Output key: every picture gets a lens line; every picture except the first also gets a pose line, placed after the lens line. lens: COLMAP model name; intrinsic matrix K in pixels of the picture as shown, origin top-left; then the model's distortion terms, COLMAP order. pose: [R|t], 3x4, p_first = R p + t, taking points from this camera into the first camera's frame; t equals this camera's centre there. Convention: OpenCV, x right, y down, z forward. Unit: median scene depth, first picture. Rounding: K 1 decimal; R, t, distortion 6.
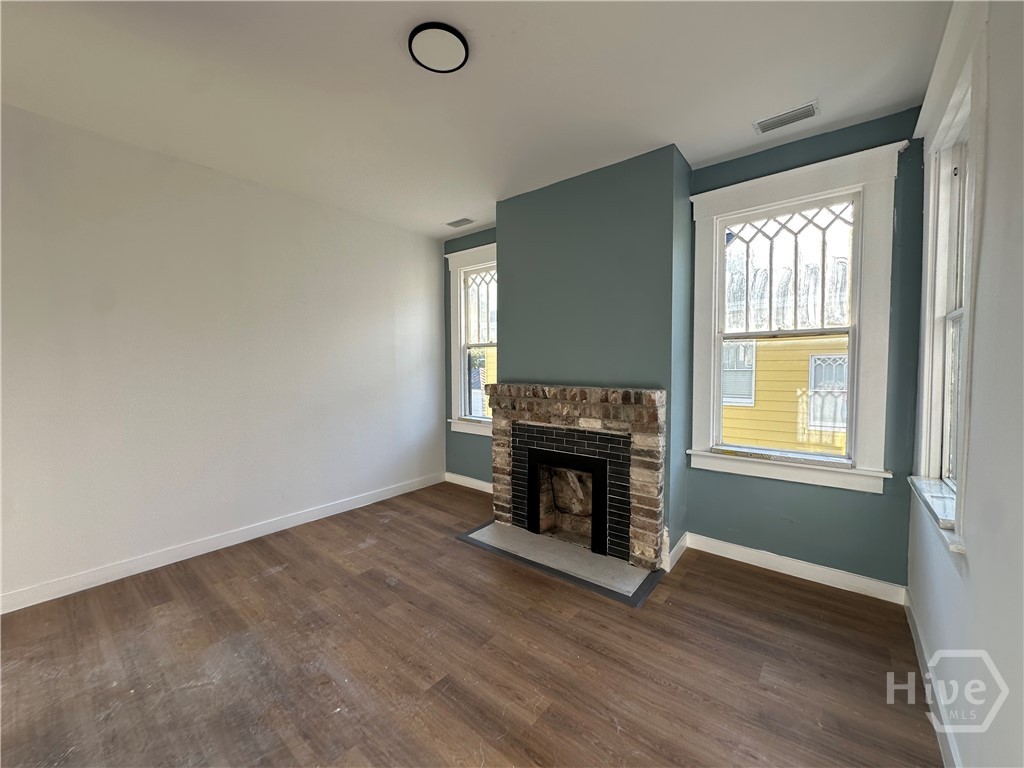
lens RADIAL K [[406.2, 0, 512.0], [0, 406.2, 384.0], [0, 0, 1]] dist [-0.001554, 0.000240]
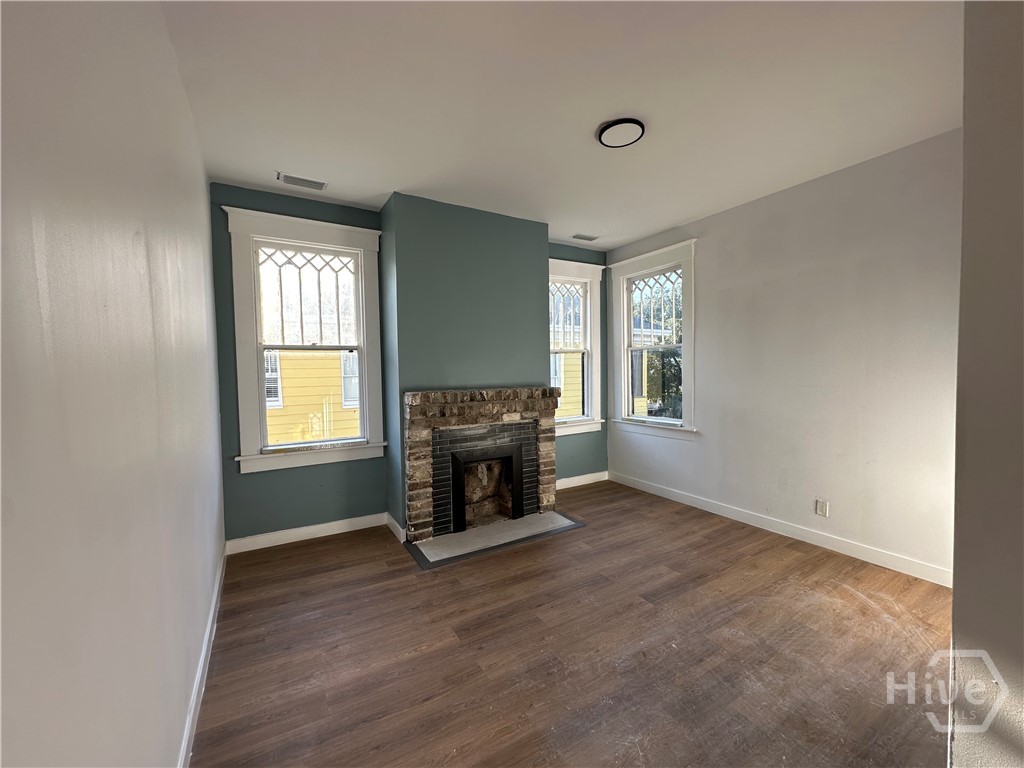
lens RADIAL K [[406.2, 0, 512.0], [0, 406.2, 384.0], [0, 0, 1]] dist [-0.001554, 0.000240]
pose [[0.343544, -0.039326, 0.938313, -0.961854], [0.057459, 0.998131, 0.020795, -0.030499], [-0.937377, 0.046770, 0.345161, 0.551724]]
